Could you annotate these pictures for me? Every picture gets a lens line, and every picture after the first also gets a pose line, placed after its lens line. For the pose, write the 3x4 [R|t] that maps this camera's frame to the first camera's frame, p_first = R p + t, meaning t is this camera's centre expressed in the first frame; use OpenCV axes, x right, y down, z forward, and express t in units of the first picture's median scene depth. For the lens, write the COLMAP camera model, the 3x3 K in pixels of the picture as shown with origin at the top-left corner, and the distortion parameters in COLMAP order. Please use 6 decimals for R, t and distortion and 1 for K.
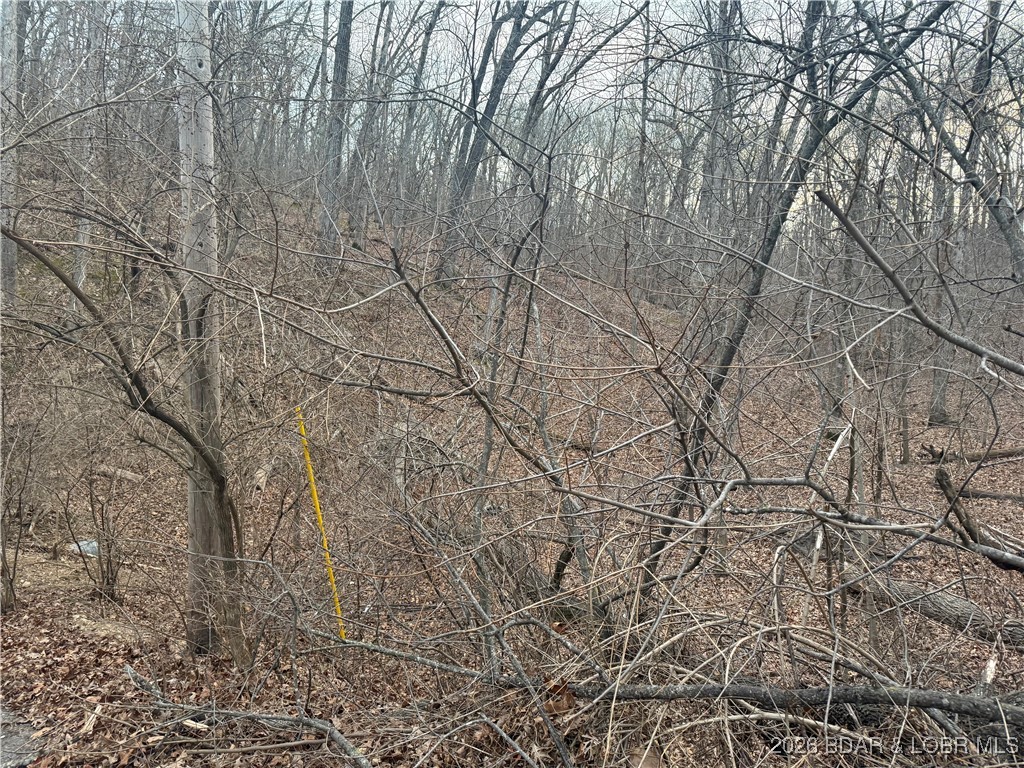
lens RADIAL K [[712.5, 0, 516.3], [0, 712.5, 384.6], [0, 0, 1]] dist [0.045703, -0.046570]
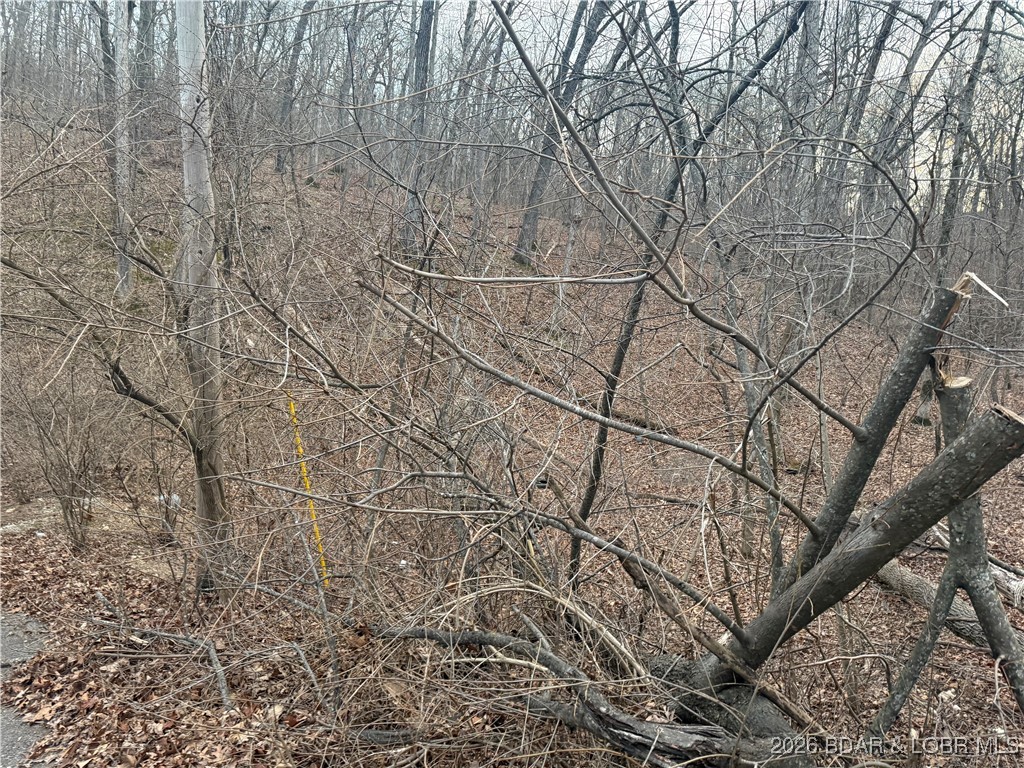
lens RADIAL K [[712.5, 0, 505.1], [0, 712.5, 378.7], [0, 0, 1]] dist [0.045703, -0.046570]
pose [[0.986849, 0.019985, -0.160404, 0.171176], [-0.014773, 0.999326, 0.033619, -0.022110], [0.160968, -0.030807, 0.986479, -0.067442]]
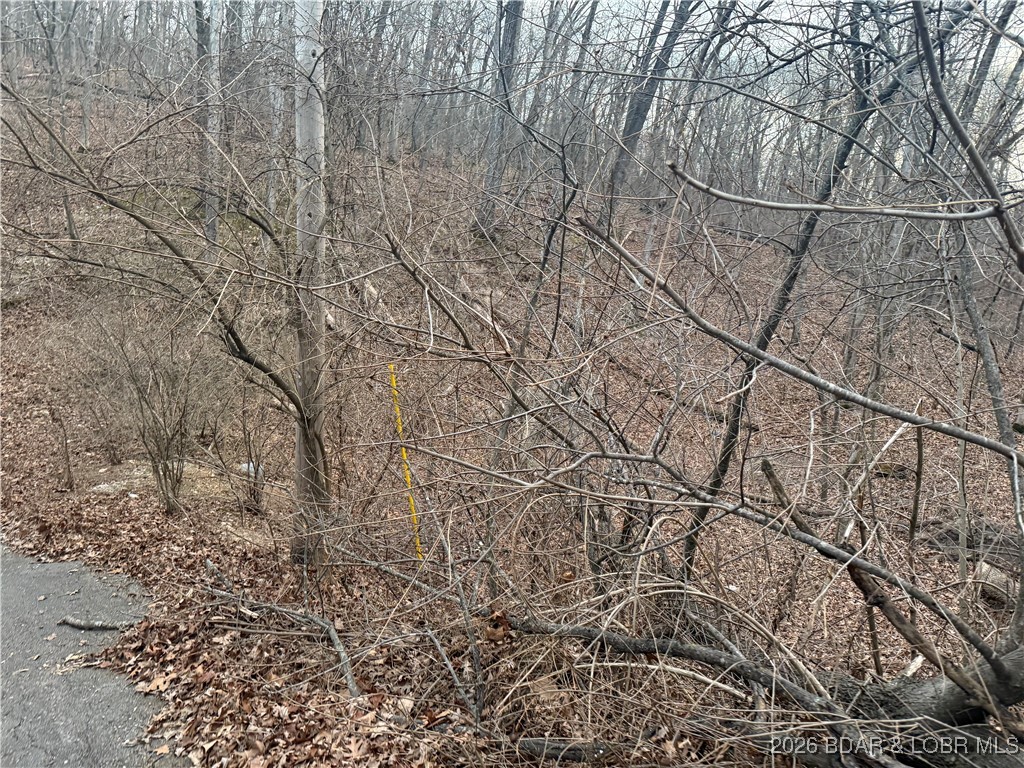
lens RADIAL K [[712.5, 0, 516.7], [0, 712.5, 383.1], [0, 0, 1]] dist [0.045703, -0.046570]
pose [[0.971253, 0.069114, -0.227795, 0.109808], [-0.056533, 0.996517, 0.061304, -0.010615], [0.231238, -0.046663, 0.971777, -0.034962]]
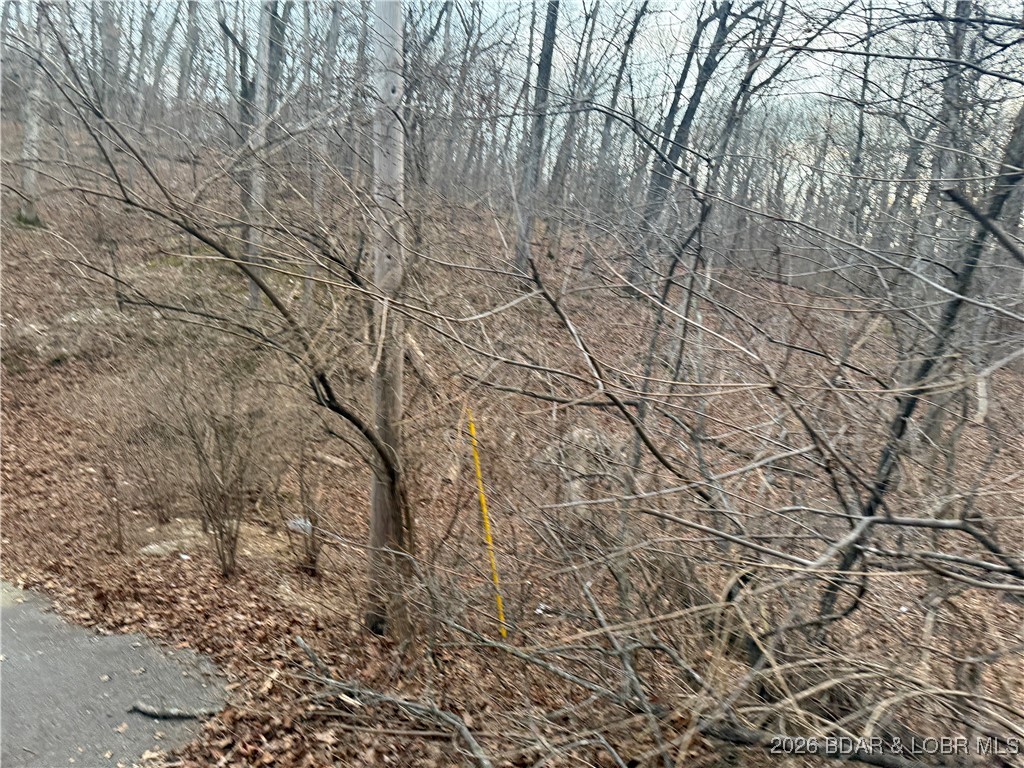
lens RADIAL K [[712.5, 0, 516.4], [0, 712.5, 380.3], [0, 0, 1]] dist [0.045703, -0.046570]
pose [[0.963638, 0.033724, -0.265073, 0.027238], [-0.037832, 0.999230, -0.010405, -0.002282], [0.264518, 0.020055, 0.964172, 0.007164]]
